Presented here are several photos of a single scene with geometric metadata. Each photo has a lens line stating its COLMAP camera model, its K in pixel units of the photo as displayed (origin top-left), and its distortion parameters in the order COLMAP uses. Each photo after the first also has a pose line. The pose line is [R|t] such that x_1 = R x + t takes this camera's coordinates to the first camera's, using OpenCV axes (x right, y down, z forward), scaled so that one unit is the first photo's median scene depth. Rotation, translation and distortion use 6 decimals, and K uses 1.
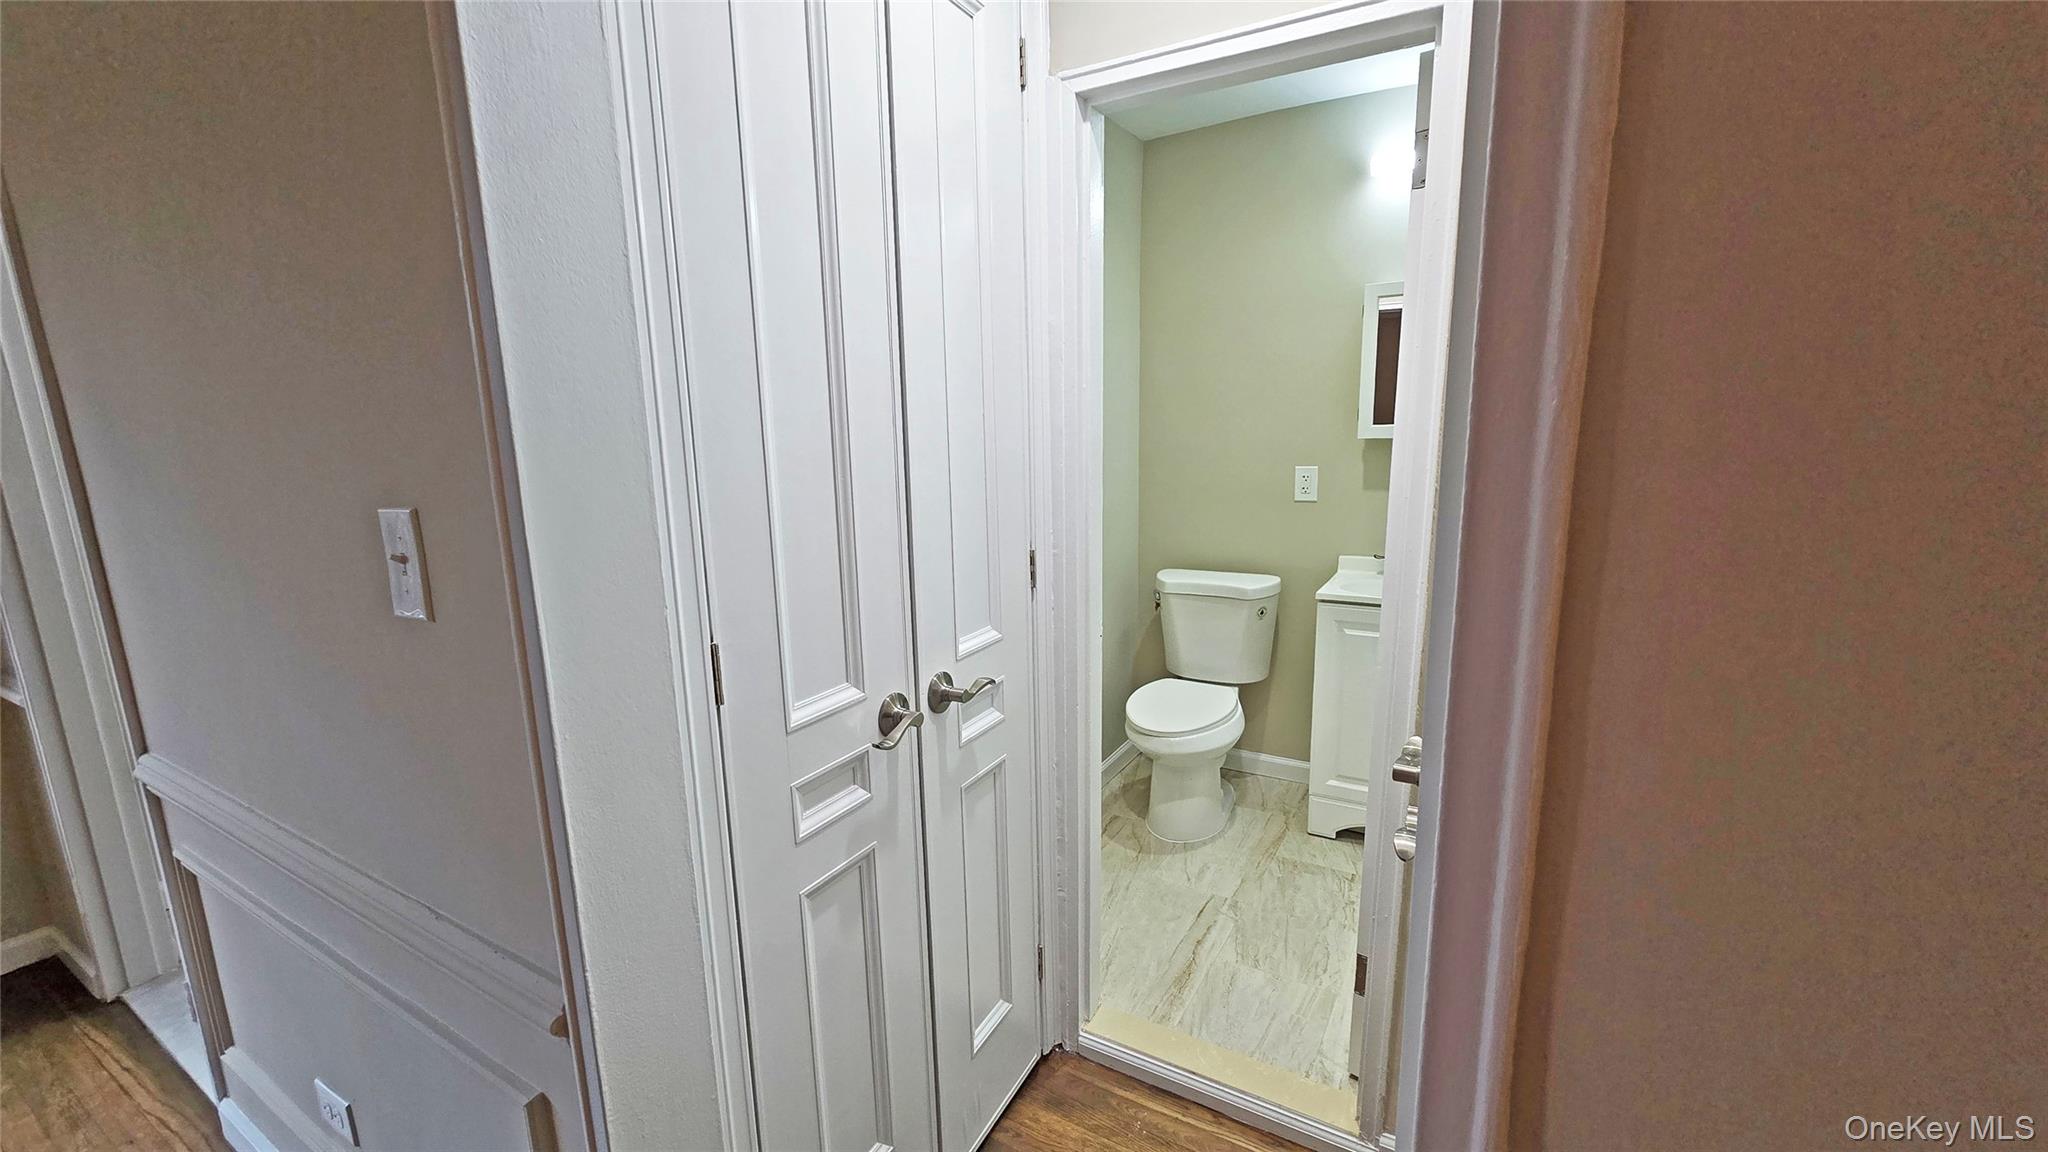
lens RADIAL K [[836.4, 0, 1012.4], [0, 836.4, 579.7], [0, 0, 1]] dist [-0.002388, -0.000025]
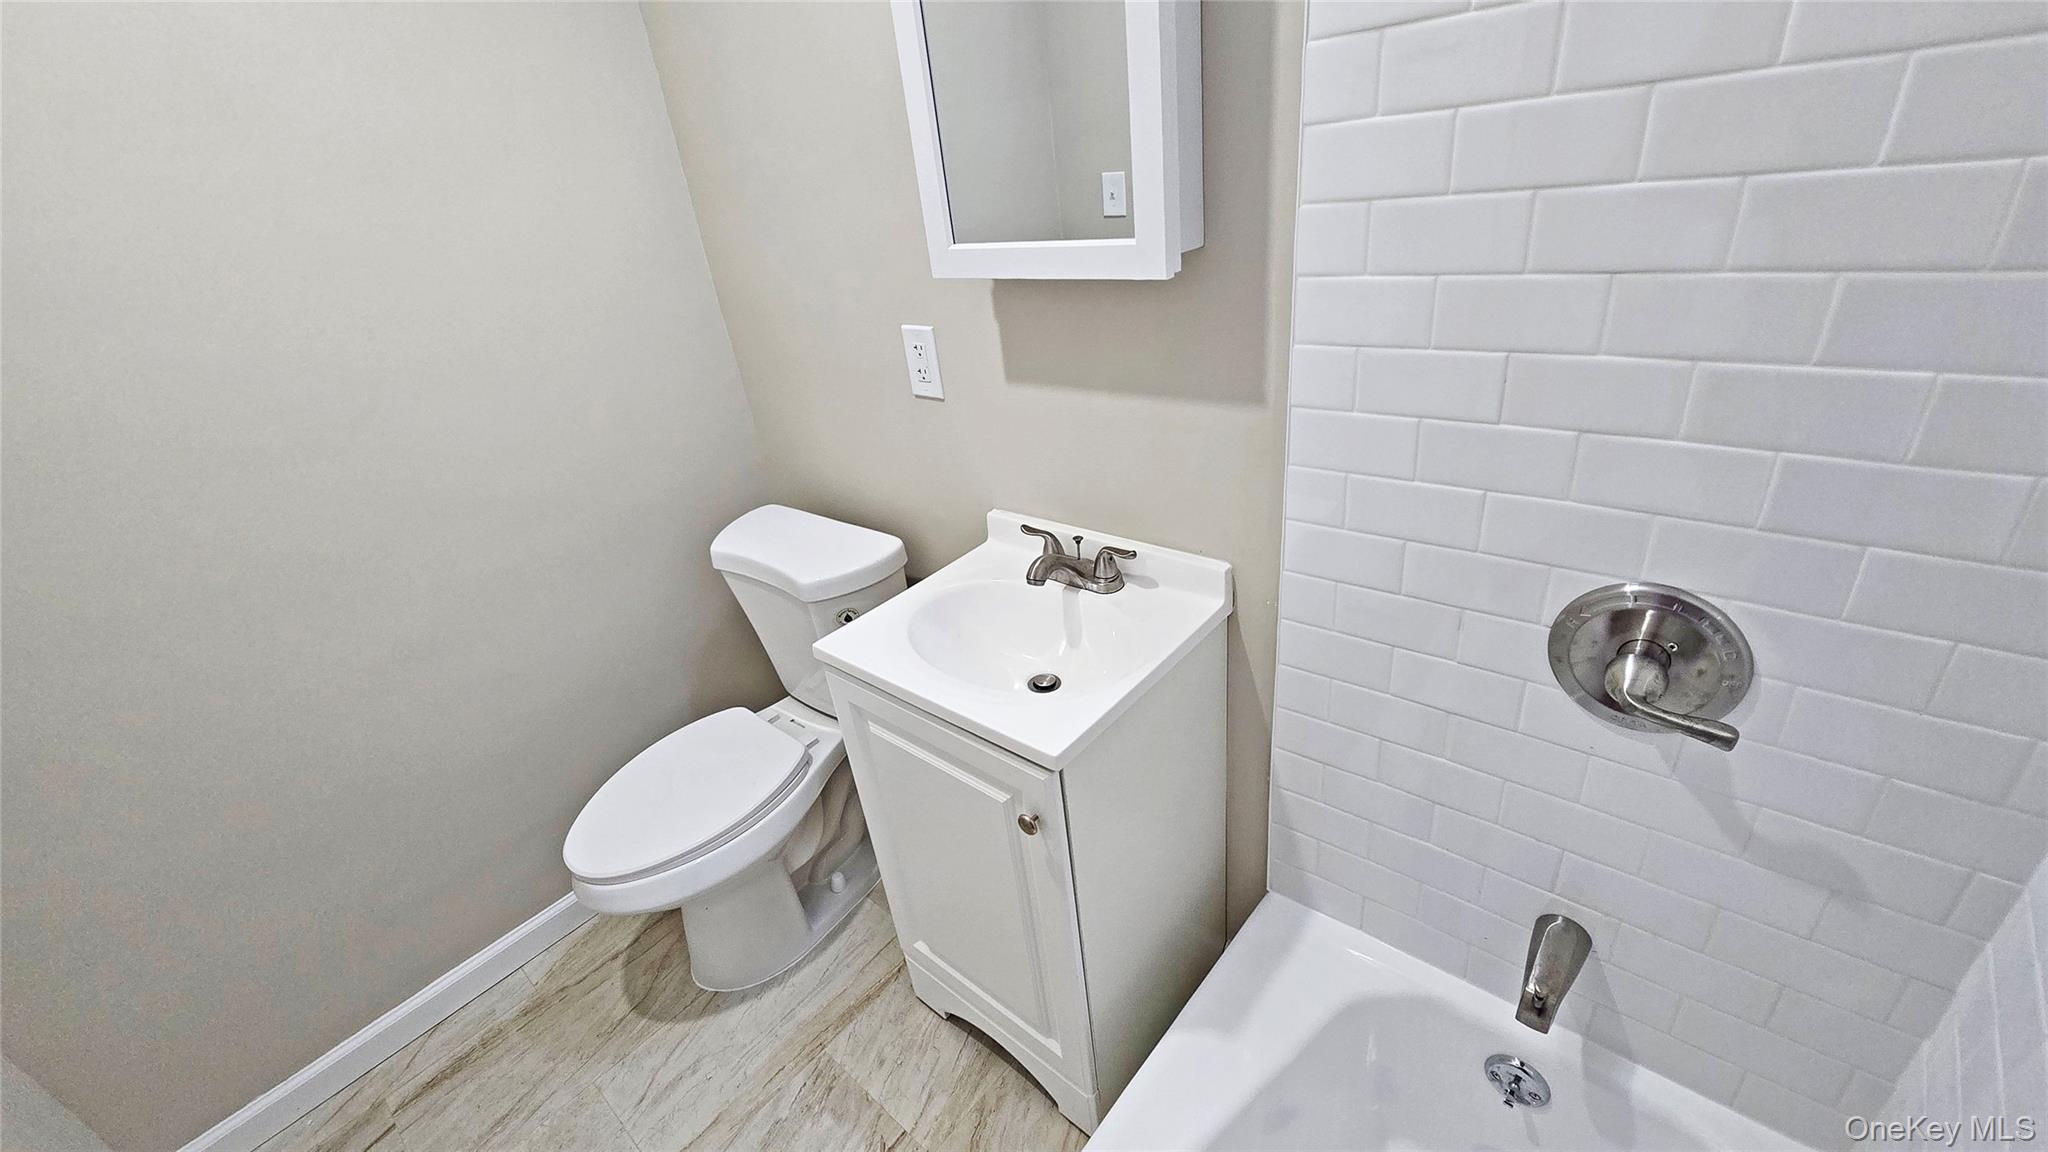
lens RADIAL K [[836.4, 0, 1012.4], [0, 836.4, 579.7], [0, 0, 1]] dist [-0.002388, -0.000025]
pose [[0.978581, 0.009515, -0.205644, 0.505243], [0.054279, 0.951657, 0.302327, -0.138905], [0.198579, -0.307014, 0.930757, 0.523702]]
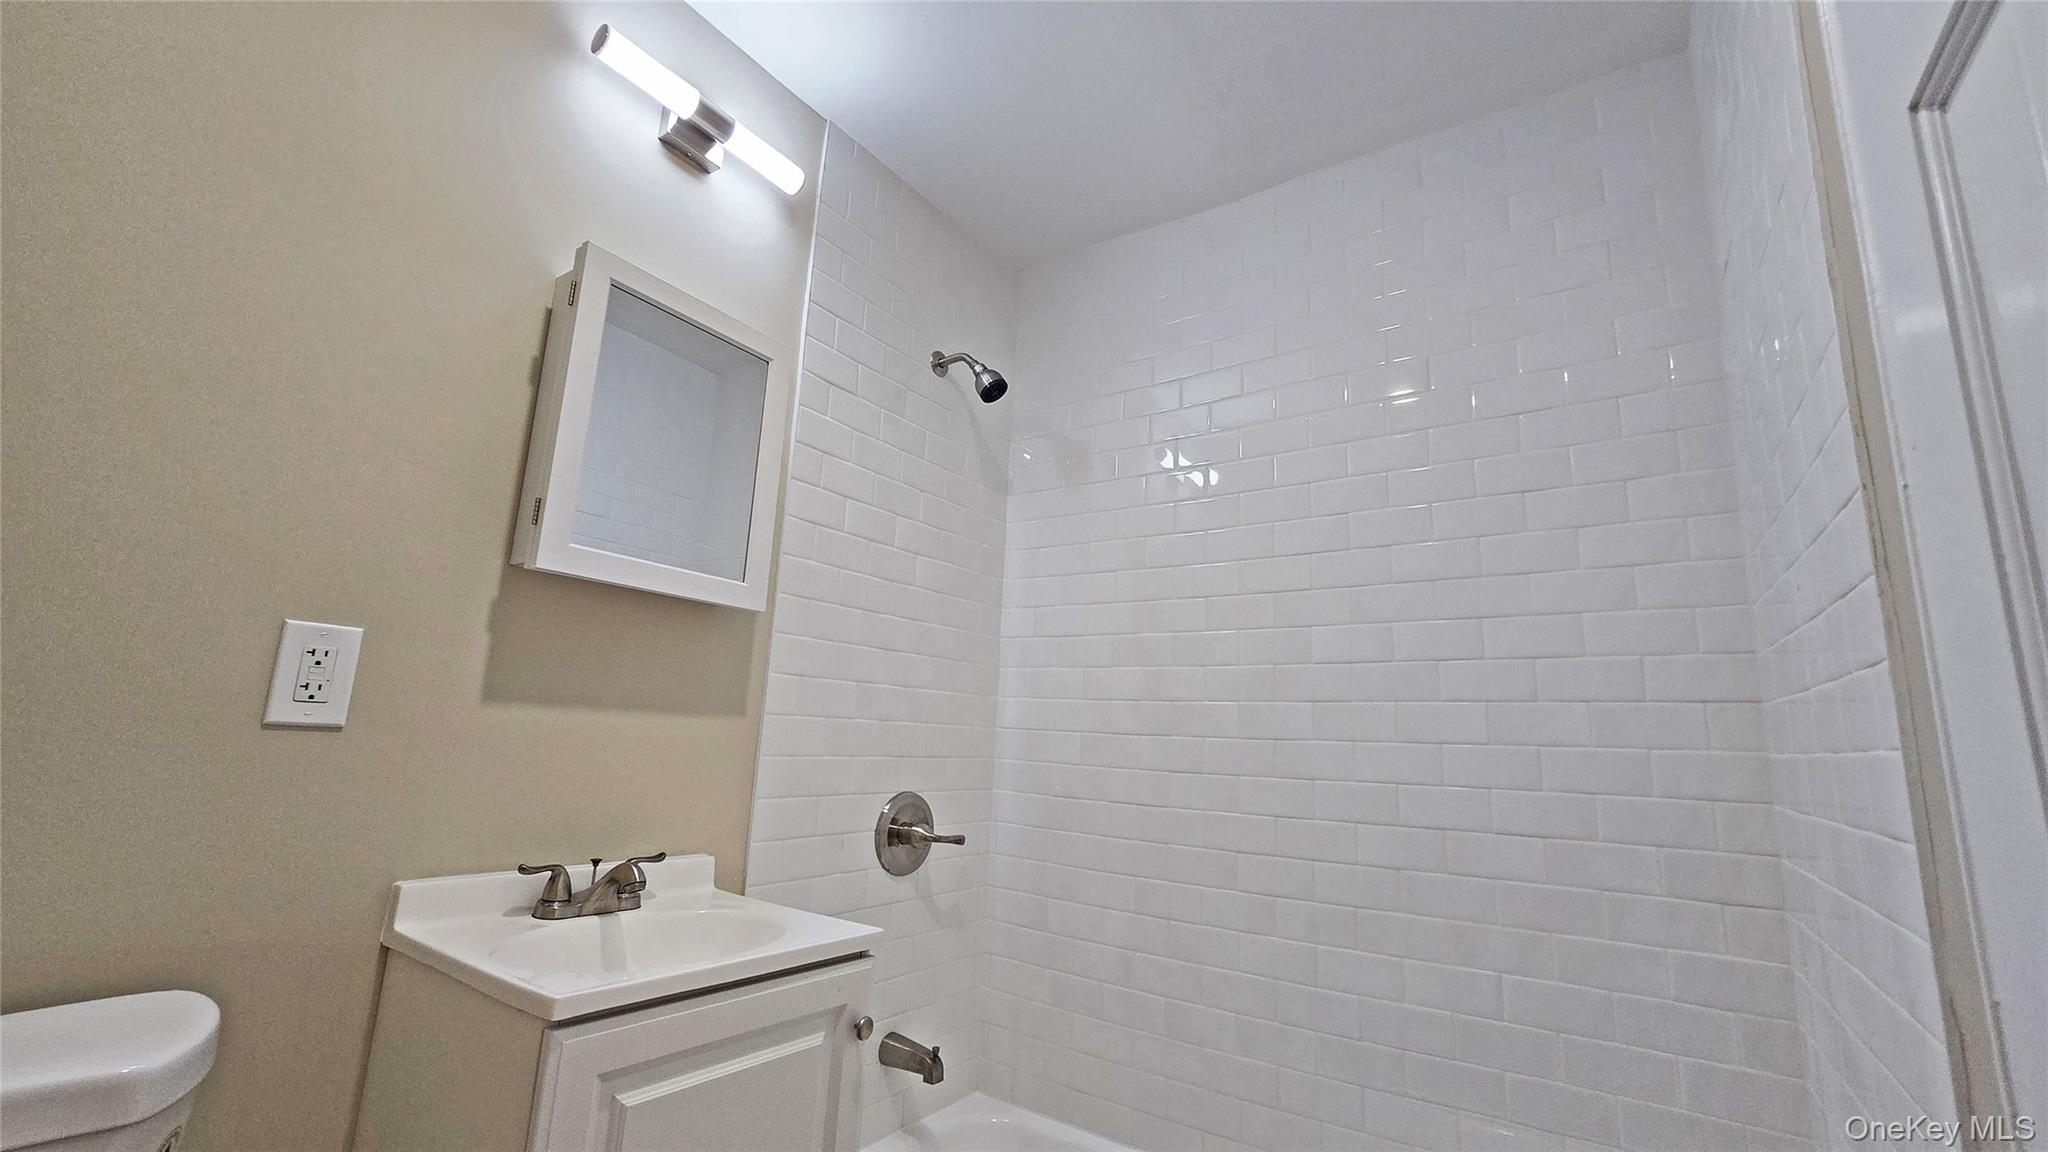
lens RADIAL K [[836.4, 0, 1012.4], [0, 836.4, 579.7], [0, 0, 1]] dist [-0.002388, -0.000025]
pose [[0.078870, 0.225246, 0.971104, 0.036143], [0.133424, 0.962989, -0.234200, -0.034585], [-0.987916, 0.148040, 0.045898, 0.702505]]
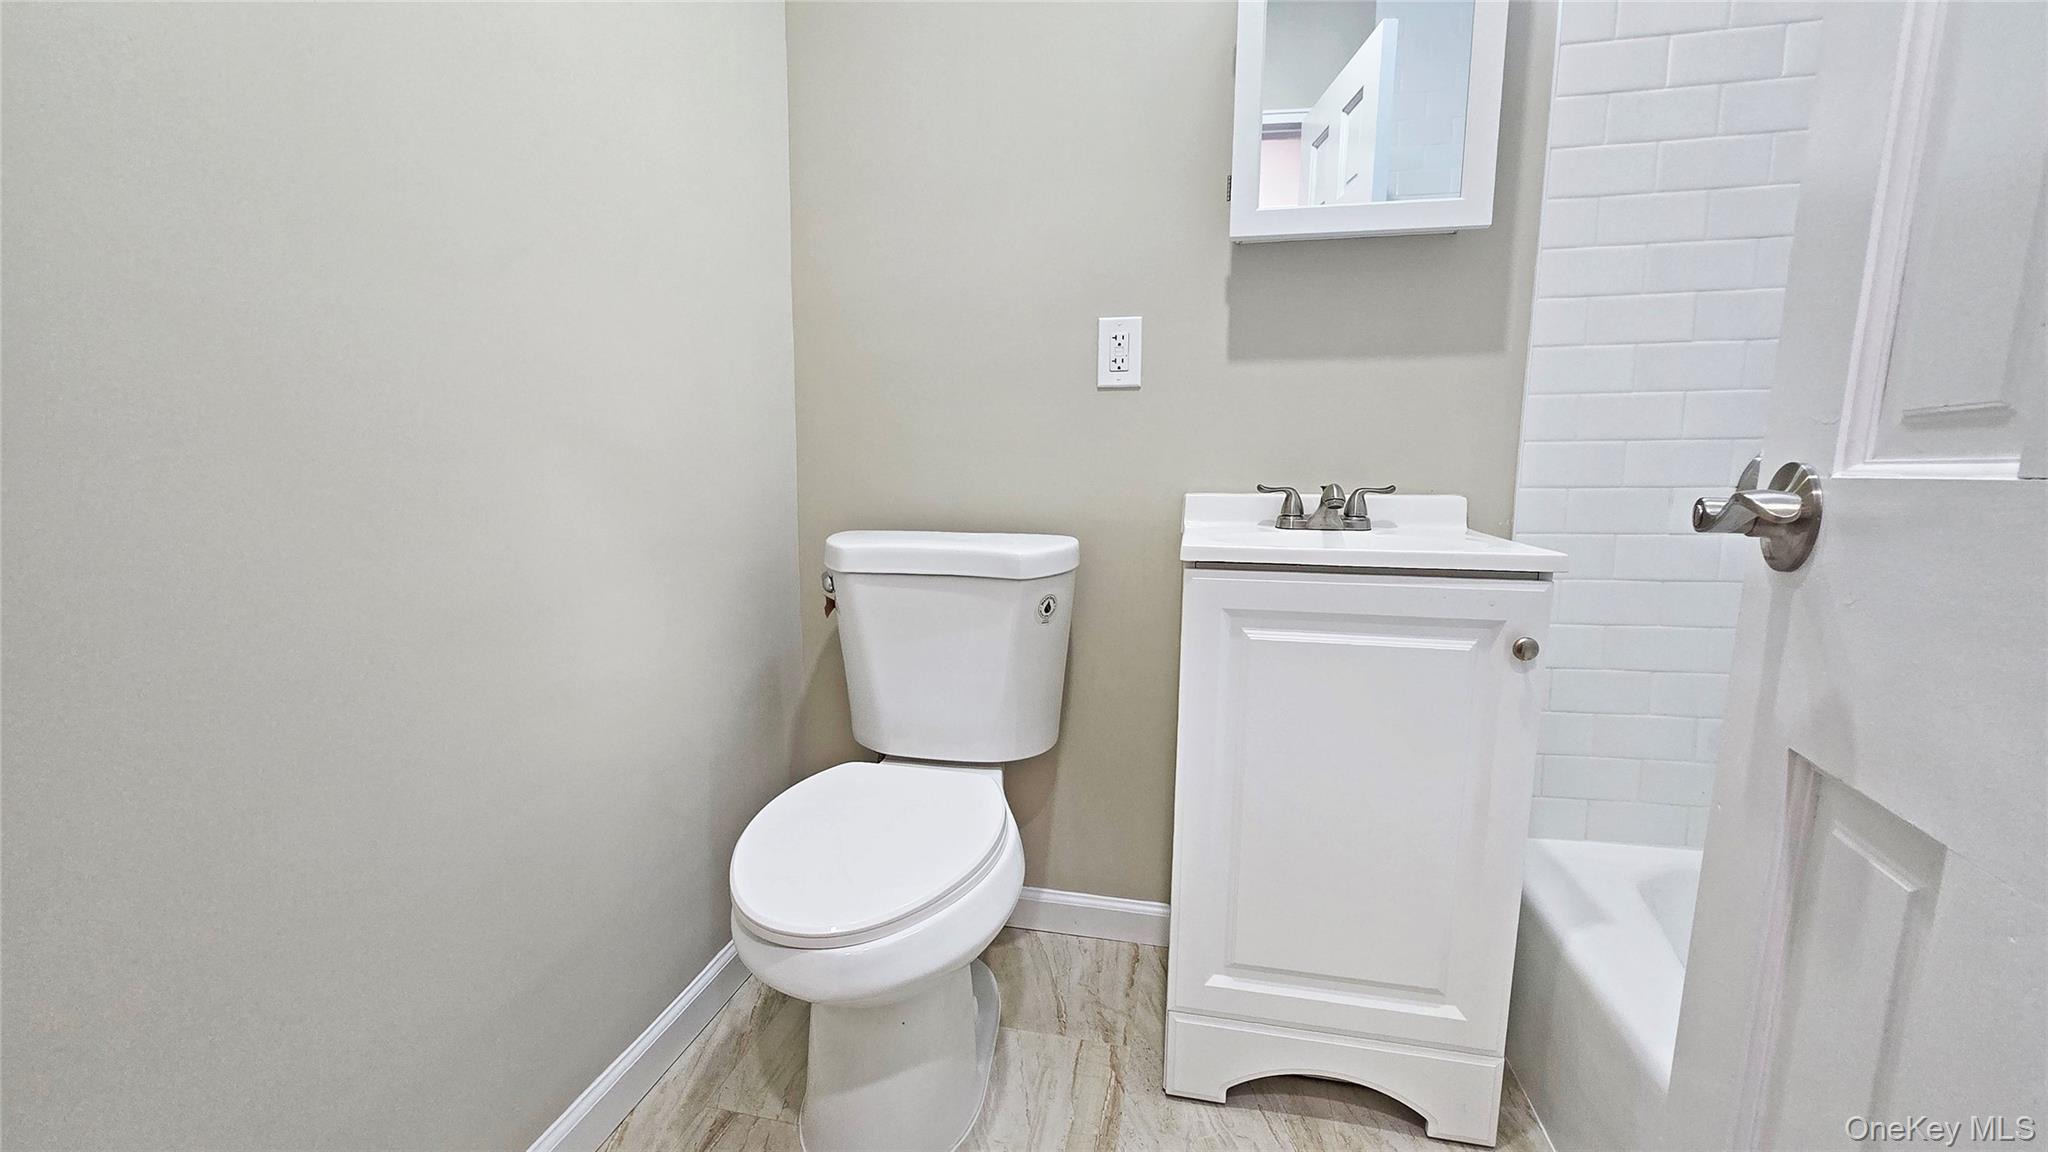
lens RADIAL K [[836.4, 0, 1012.4], [0, 836.4, 579.7], [0, 0, 1]] dist [-0.002388, -0.000025]
pose [[0.947976, -0.012840, 0.318083, 0.128553], [0.029012, 0.998513, -0.046156, 0.043803], [-0.317017, 0.052983, 0.946939, 0.552941]]
